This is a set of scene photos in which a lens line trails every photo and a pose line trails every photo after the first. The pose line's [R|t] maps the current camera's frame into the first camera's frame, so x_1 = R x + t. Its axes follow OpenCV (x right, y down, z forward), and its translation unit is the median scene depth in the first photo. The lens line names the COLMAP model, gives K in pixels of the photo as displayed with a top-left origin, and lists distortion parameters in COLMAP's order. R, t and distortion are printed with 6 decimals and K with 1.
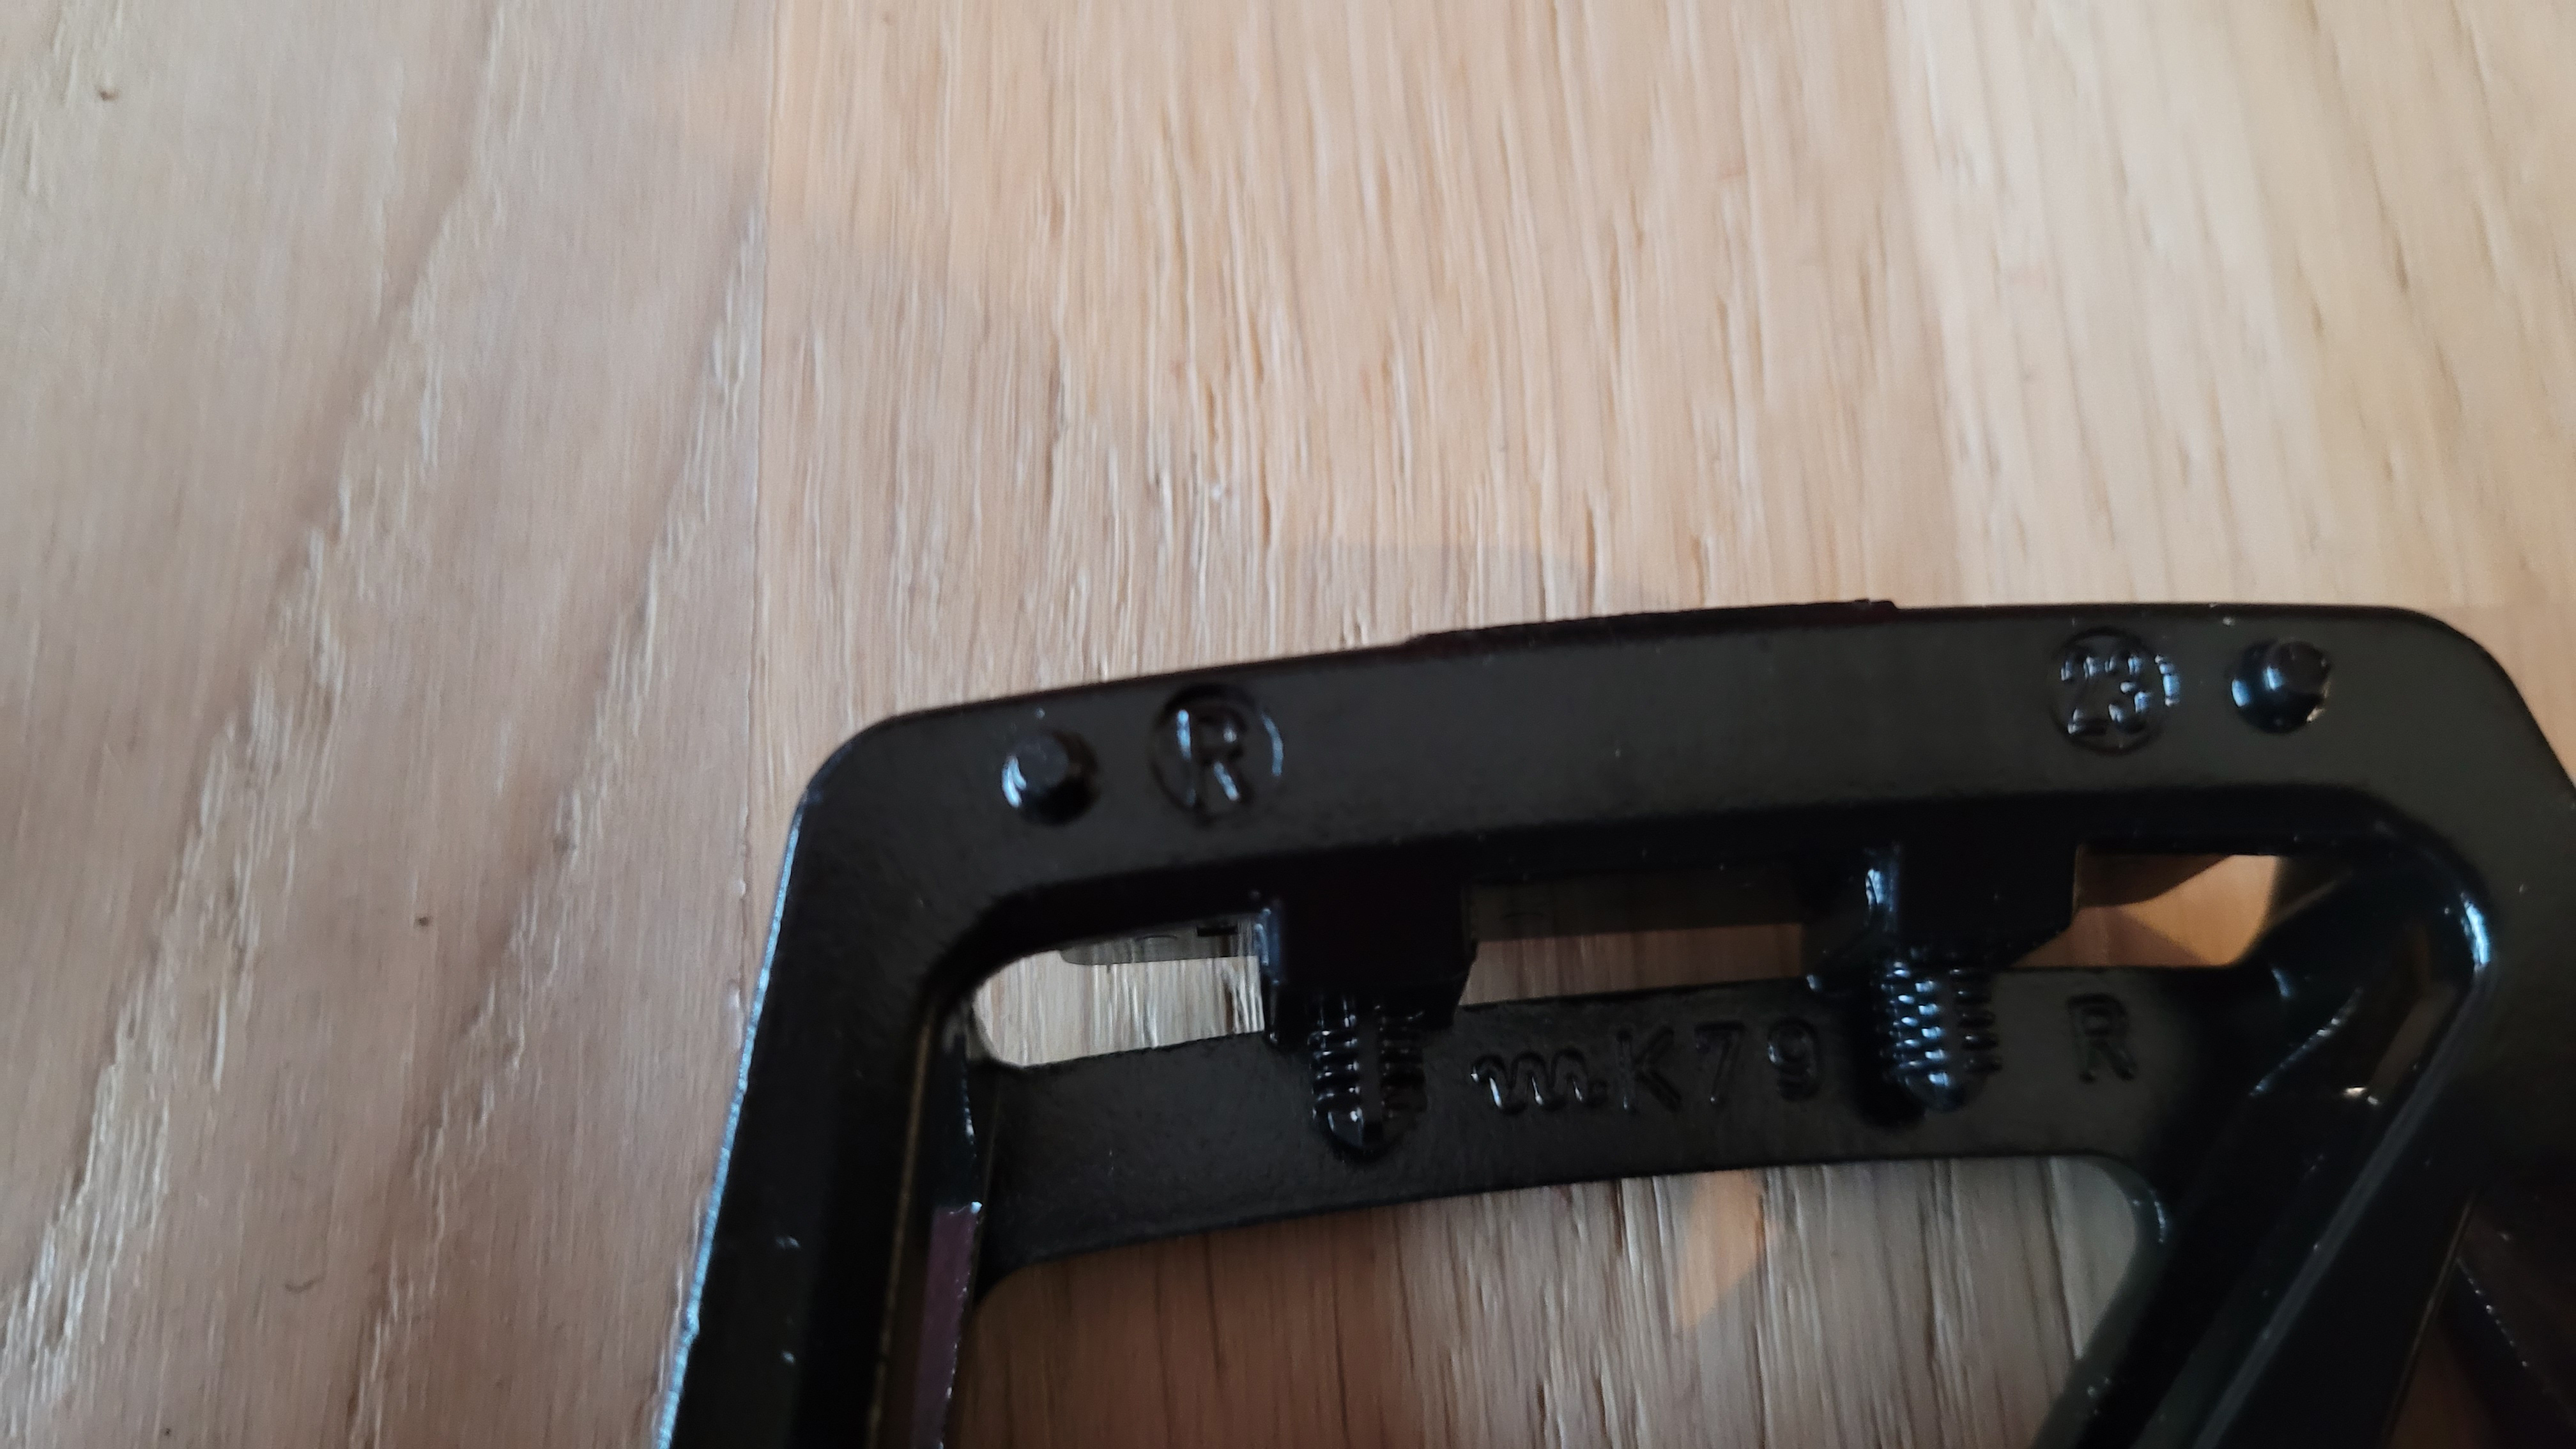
lens RADIAL K [[1857.4, 0, 1285.6], [0, 1857.4, 752.9], [0, 0, 1]] dist [-0.043796, 0.004327]
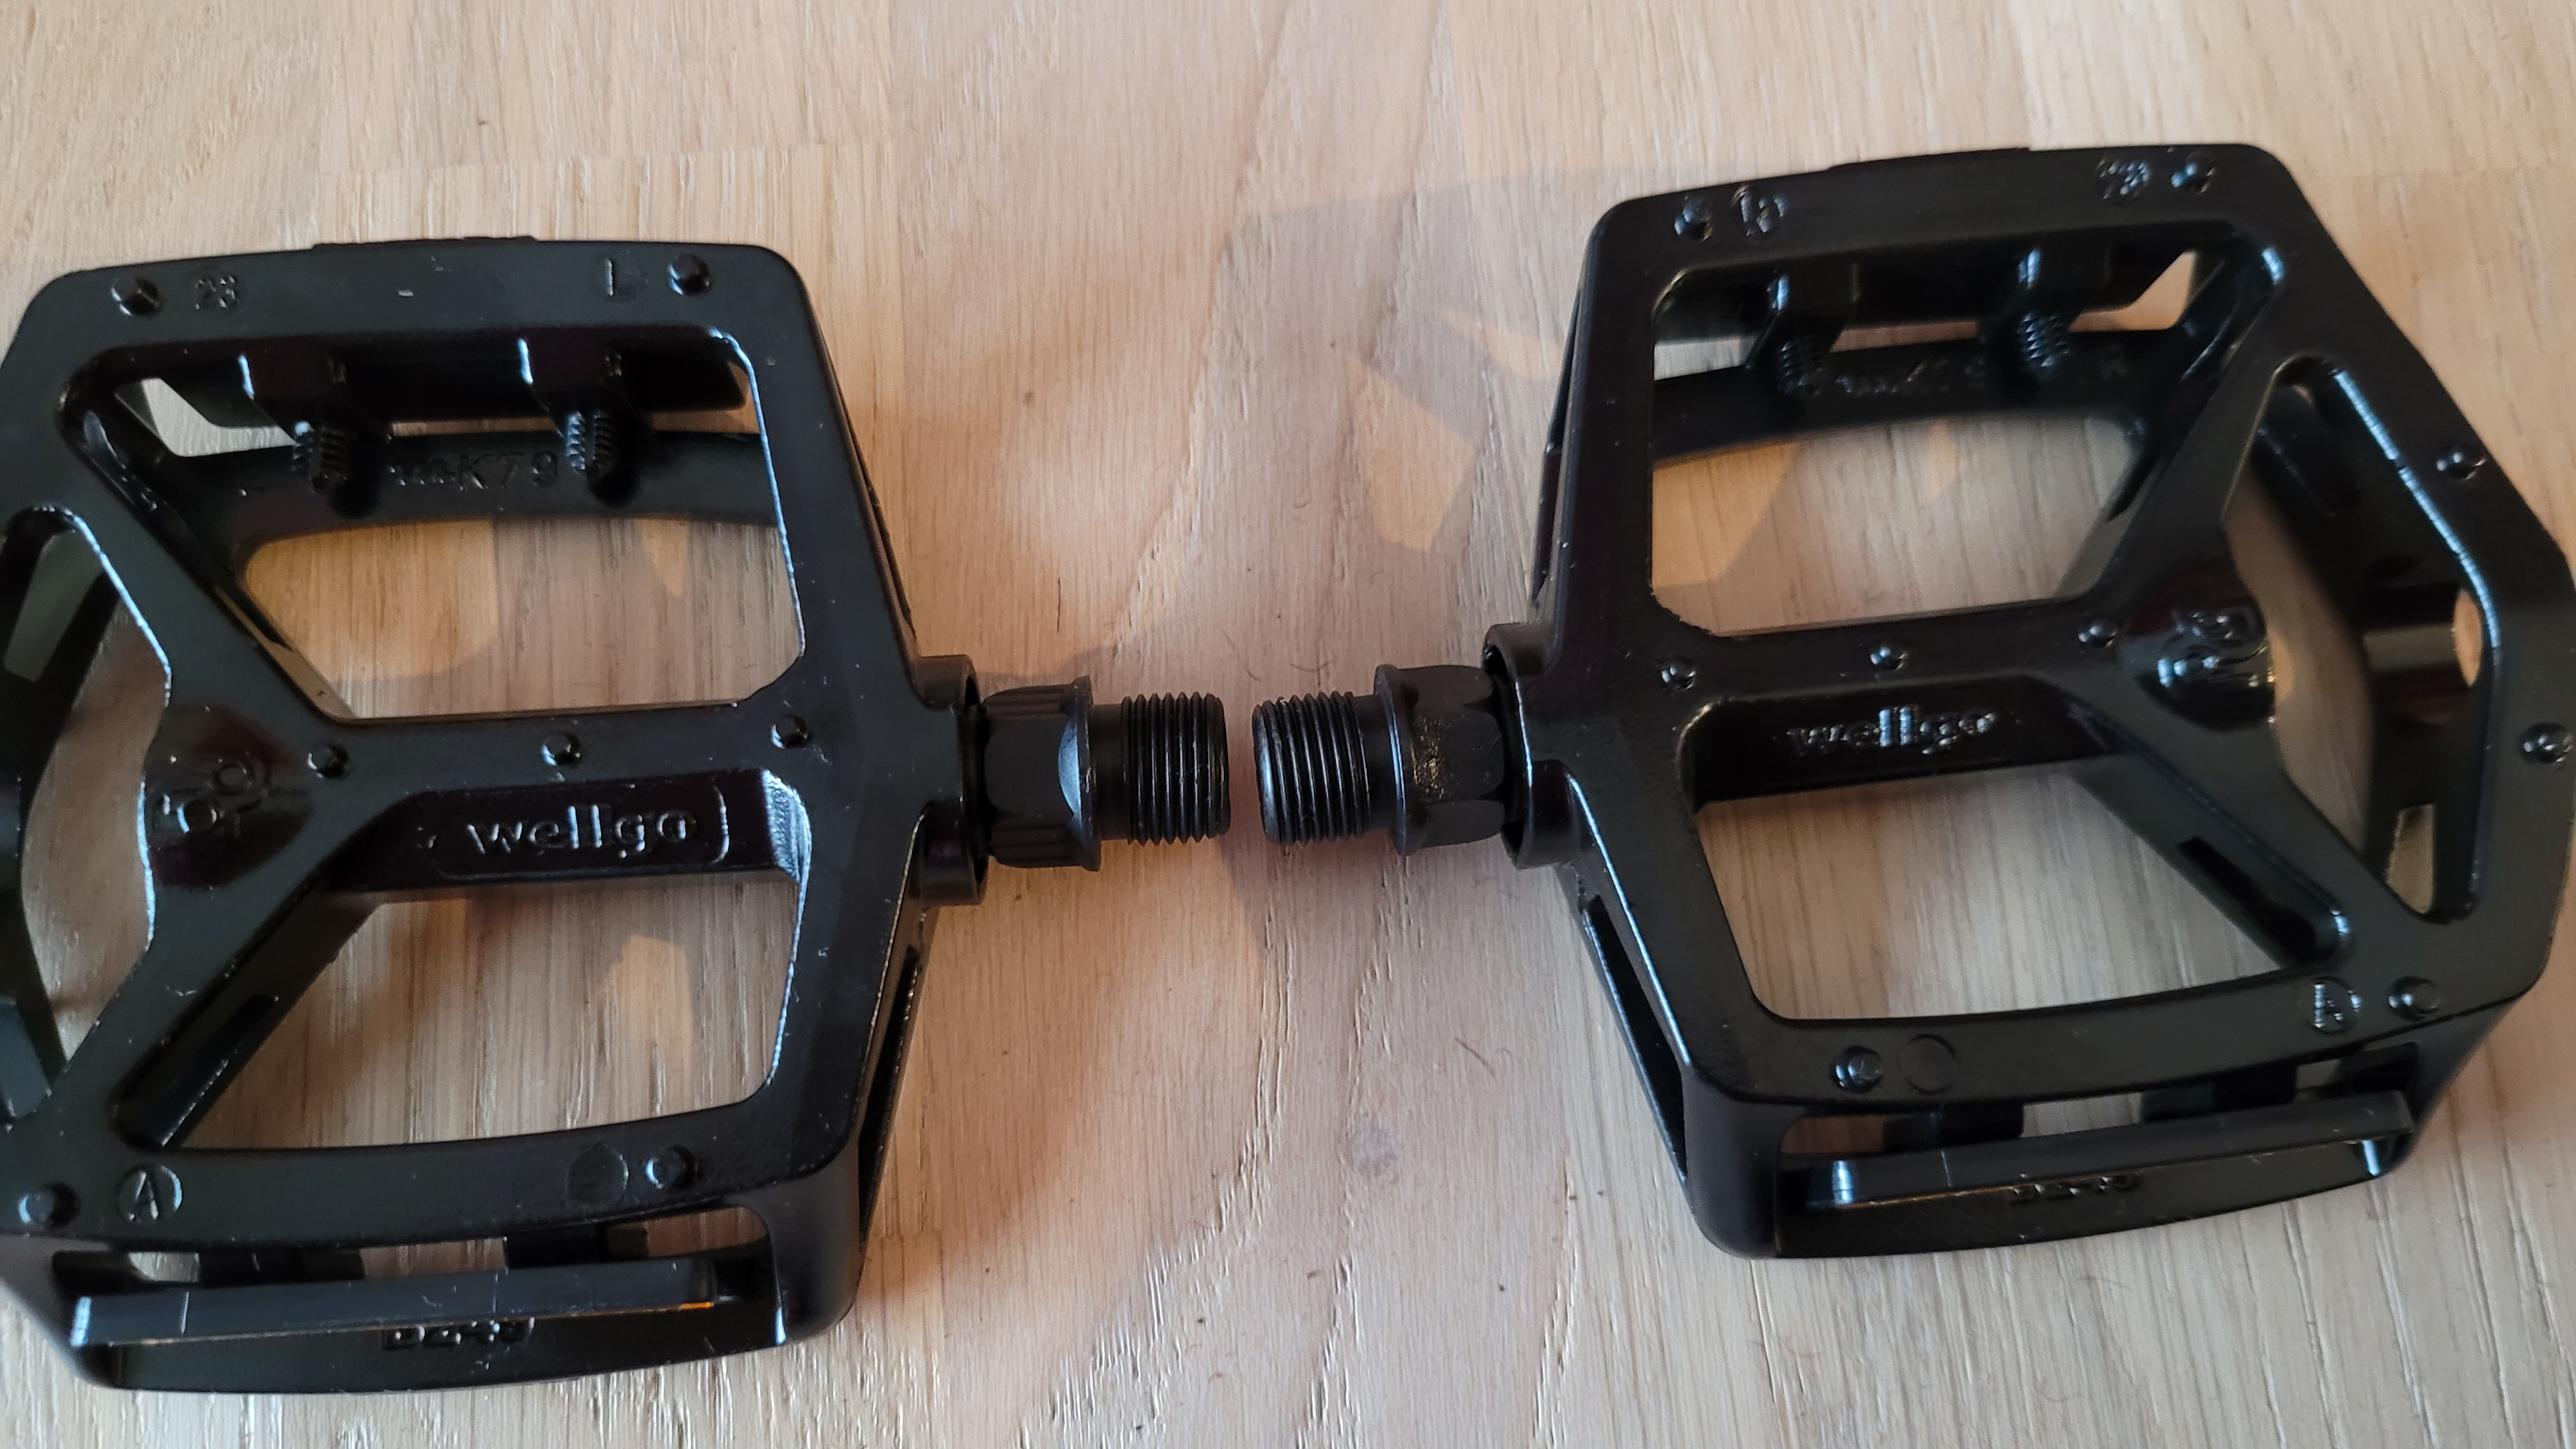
lens RADIAL K [[1818.4, 0, 1288.0], [0, 1818.4, 724.5], [0, 0, 1]] dist [0.028572, -0.019325]
pose [[0.998232, -0.034801, 0.048177, -0.610850], [0.033204, 0.998885, 0.033560, 0.438131], [-0.049292, -0.031901, 0.998275, -1.065806]]
